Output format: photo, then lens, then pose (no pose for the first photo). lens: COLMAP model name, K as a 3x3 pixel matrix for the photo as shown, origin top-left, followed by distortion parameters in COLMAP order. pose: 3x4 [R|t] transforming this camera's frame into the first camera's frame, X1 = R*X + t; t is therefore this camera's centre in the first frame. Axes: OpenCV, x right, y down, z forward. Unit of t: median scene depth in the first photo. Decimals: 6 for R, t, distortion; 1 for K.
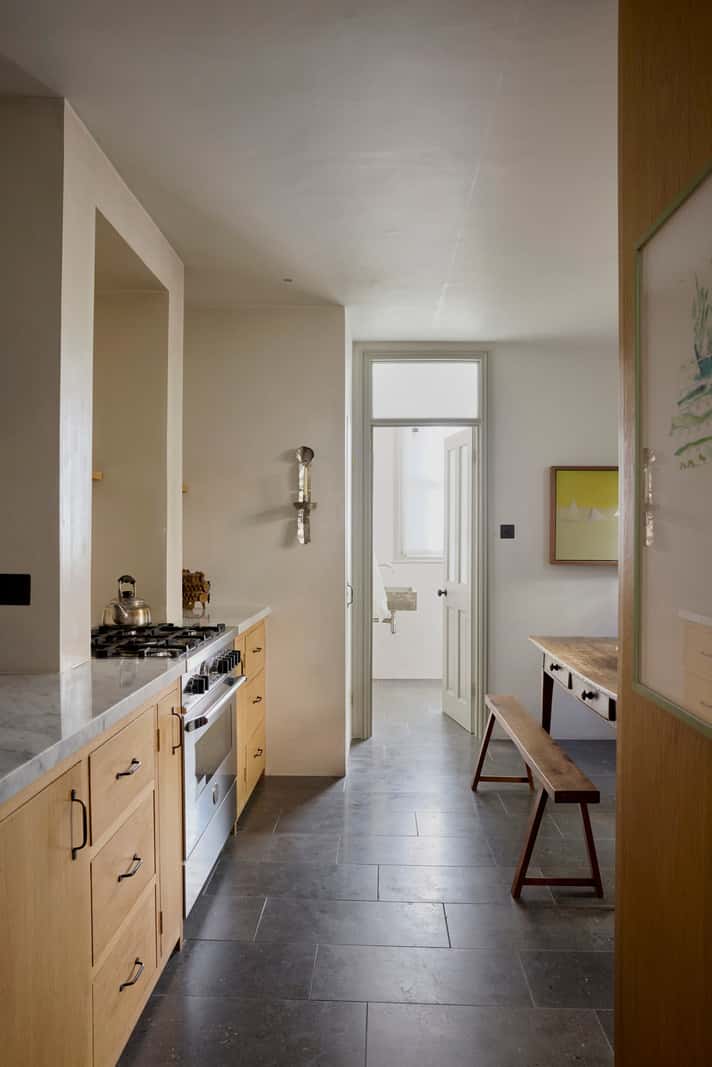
lens RADIAL K [[838.9, 0, 354.7], [0, 838.9, 533.5], [0, 0, 1]] dist [-0.060847, 0.061393]
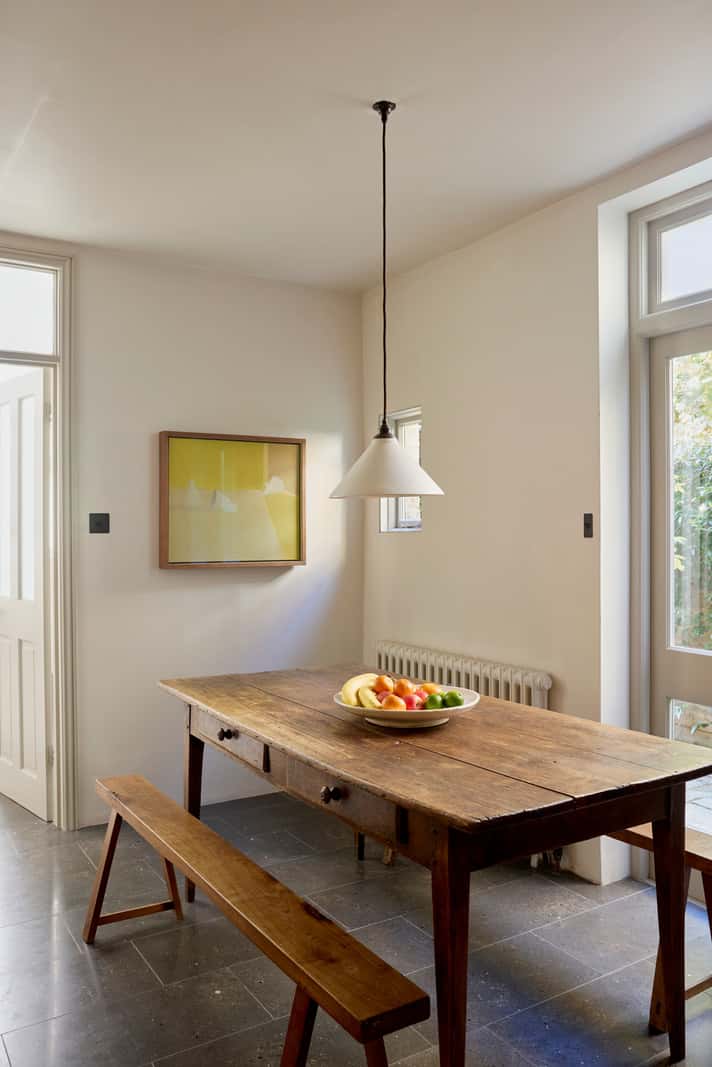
lens RADIAL K [[838.9, 0, 351.6], [0, 838.9, 534.9], [0, 0, 1]] dist [-0.060847, 0.061393]
pose [[0.831845, -0.010347, 0.554911, -0.026514], [0.004445, 0.999918, 0.011982, -0.000184], [-0.554990, -0.007501, 0.831823, 0.310565]]
